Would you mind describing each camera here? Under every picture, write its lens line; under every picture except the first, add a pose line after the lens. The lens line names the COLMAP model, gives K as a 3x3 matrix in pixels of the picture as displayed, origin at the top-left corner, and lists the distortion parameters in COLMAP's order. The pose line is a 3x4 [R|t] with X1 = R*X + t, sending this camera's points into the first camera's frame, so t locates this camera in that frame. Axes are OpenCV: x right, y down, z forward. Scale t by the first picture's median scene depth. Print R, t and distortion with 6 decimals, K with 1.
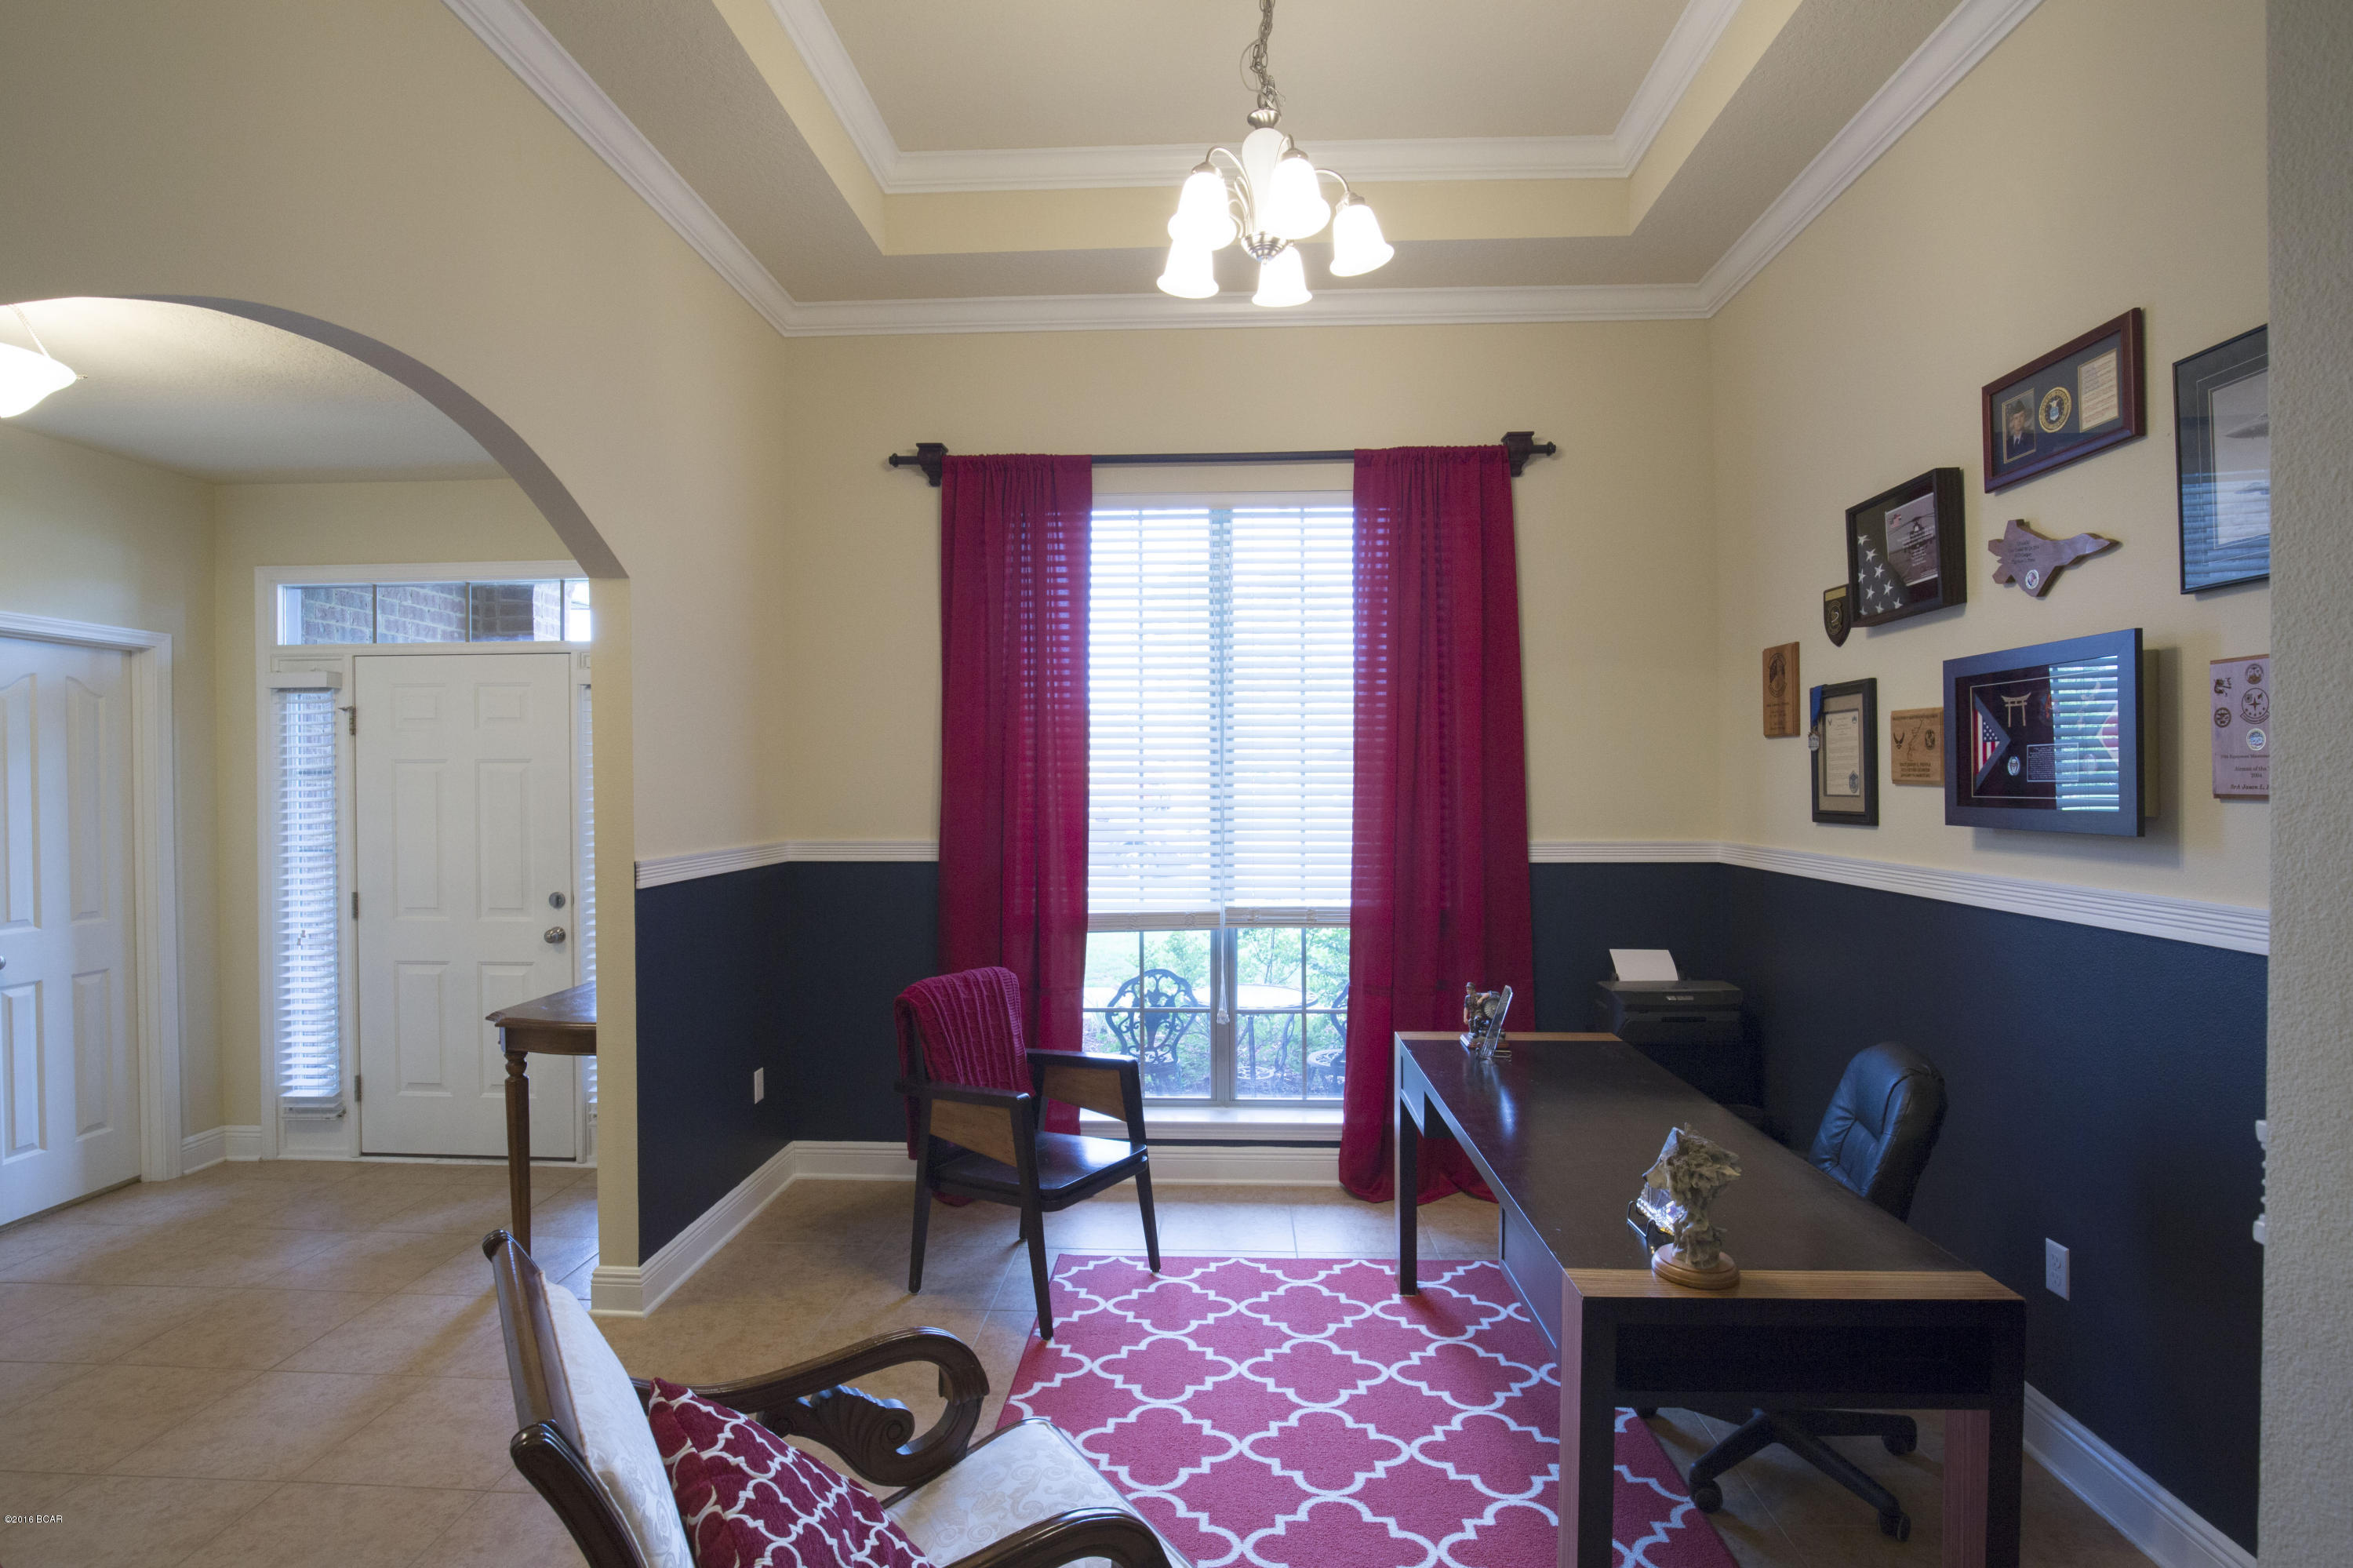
lens RADIAL K [[1147.1, 0, 1179.5], [0, 1147.1, 787.6], [0, 0, 1]] dist [-0.036089, 0.009681]
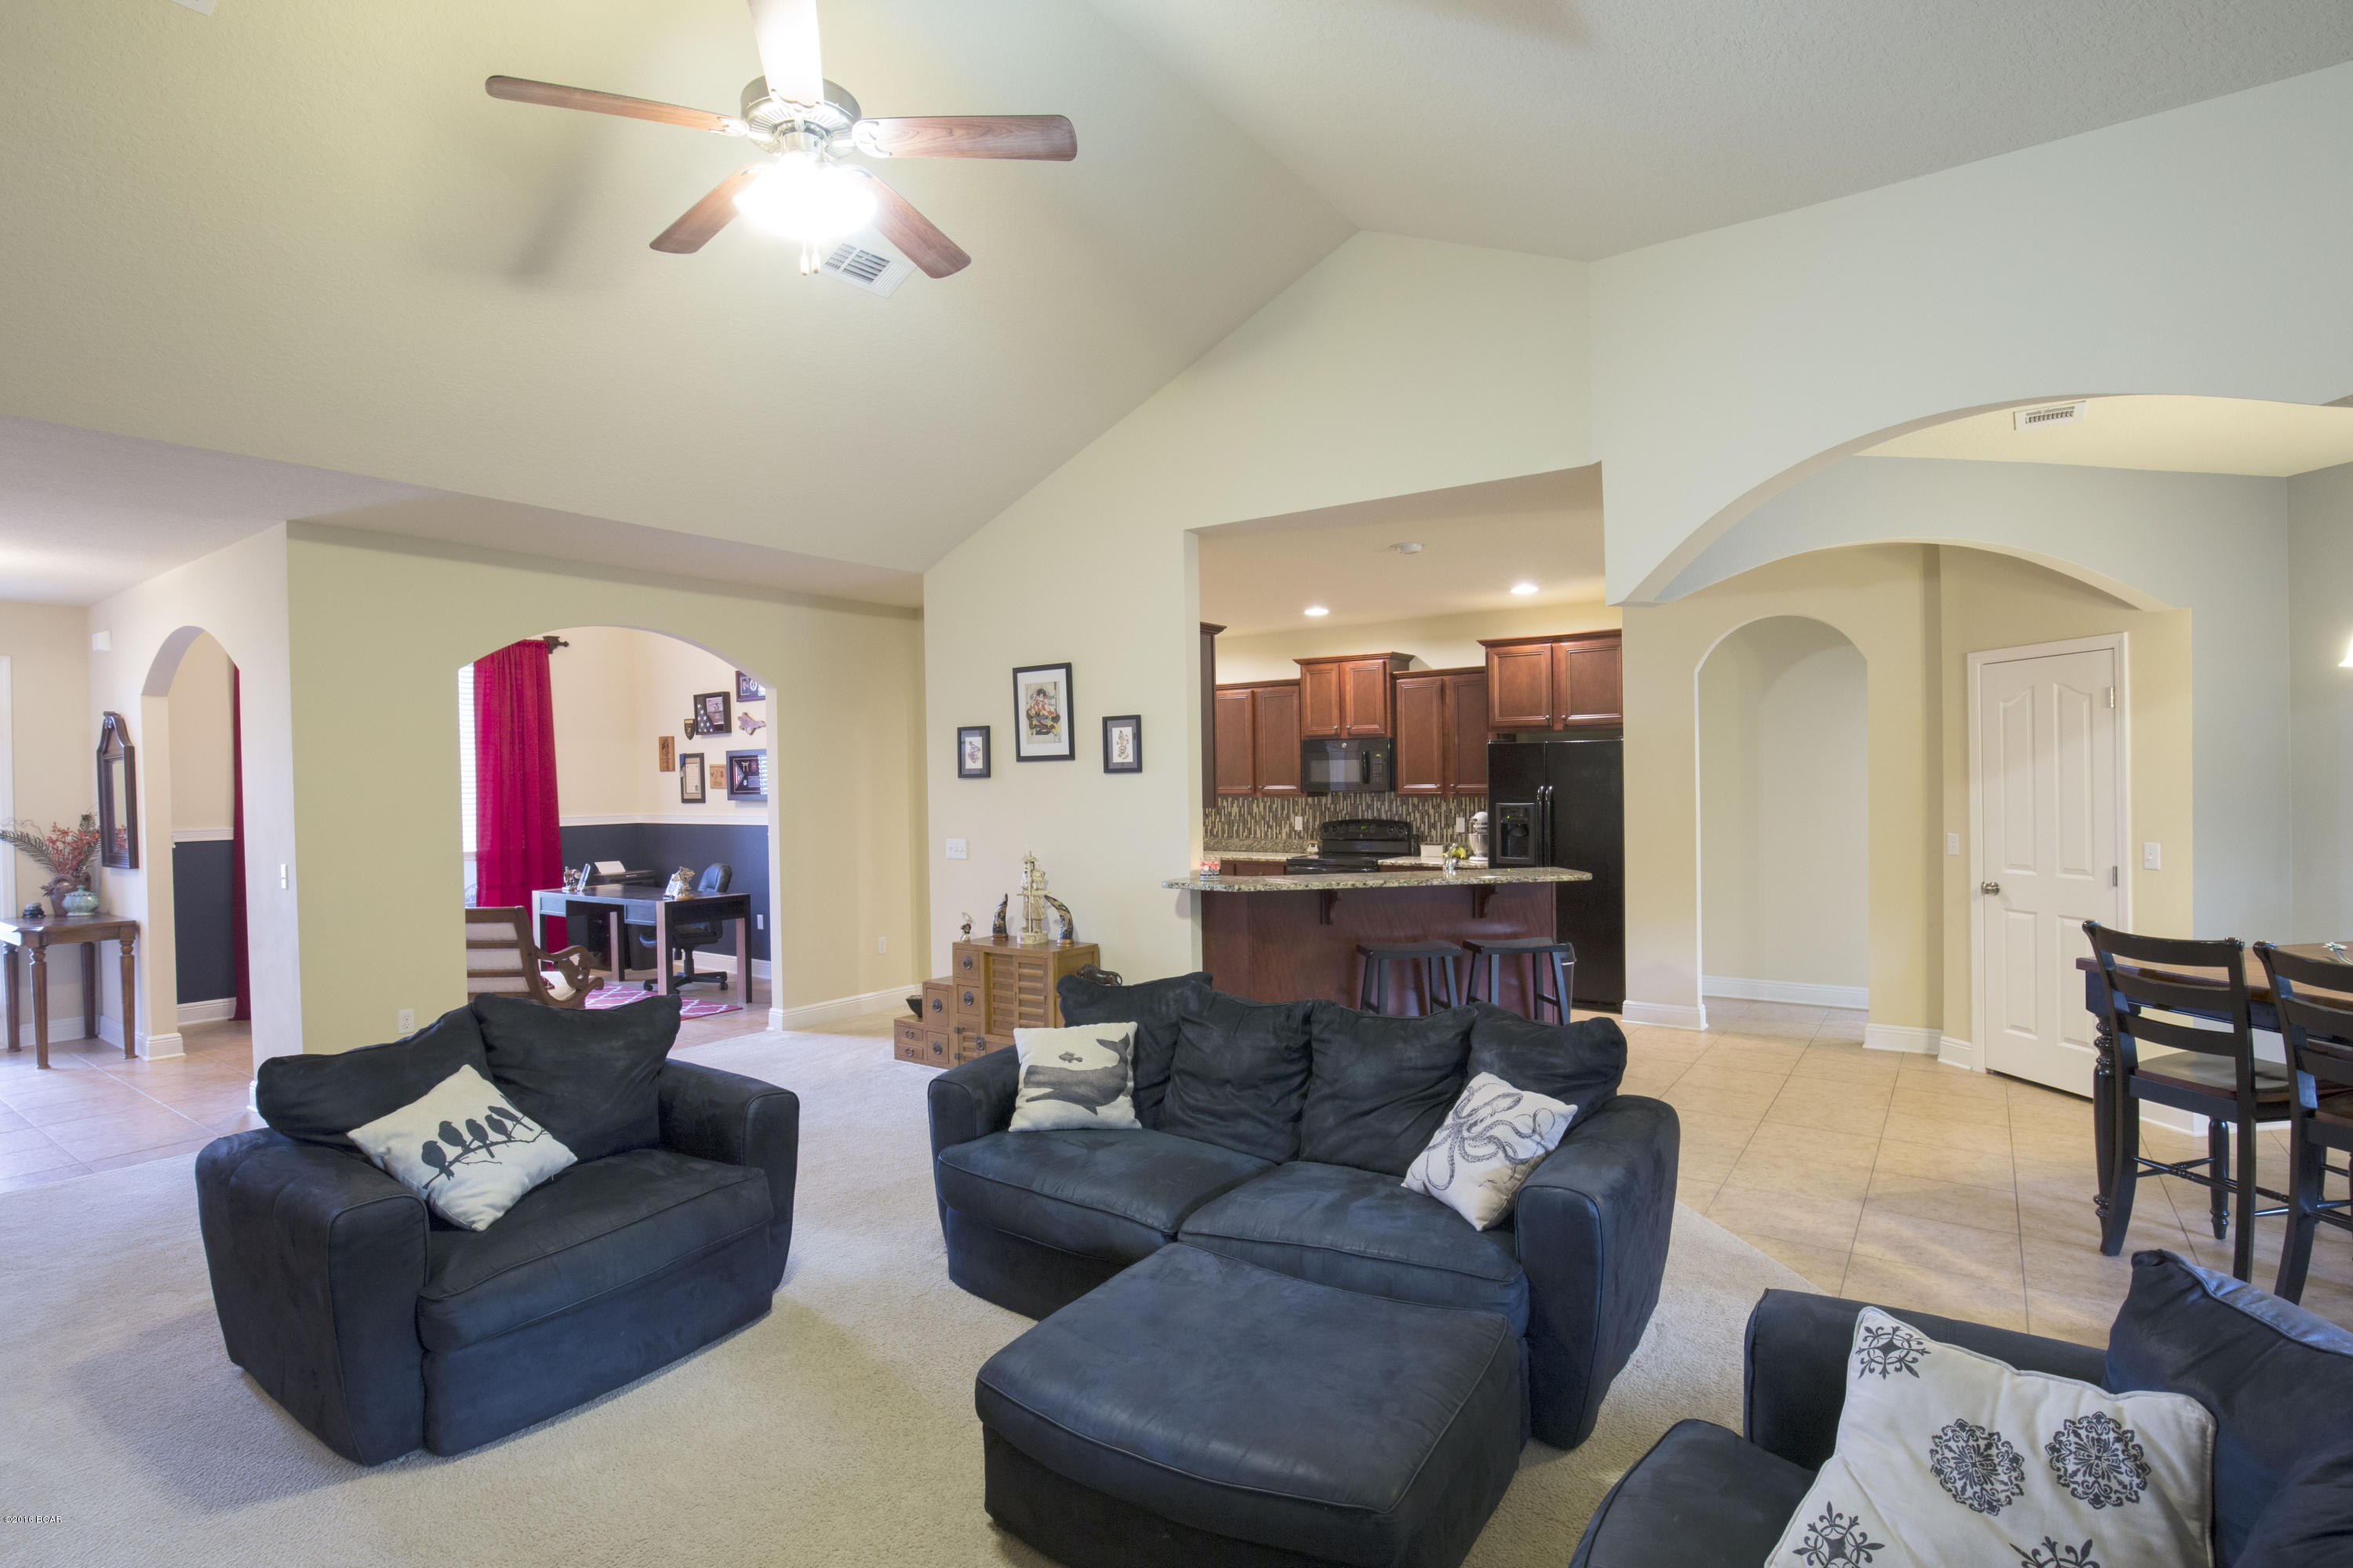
lens RADIAL K [[1147.1, 0, 1179.5], [0, 1147.1, 787.6], [0, 0, 1]] dist [-0.036089, 0.009681]
pose [[0.538970, -0.011592, 0.842245, -1.271473], [0.020826, 0.999783, 0.000433, 0.019608], [-0.842067, 0.017307, 0.539094, -1.713391]]
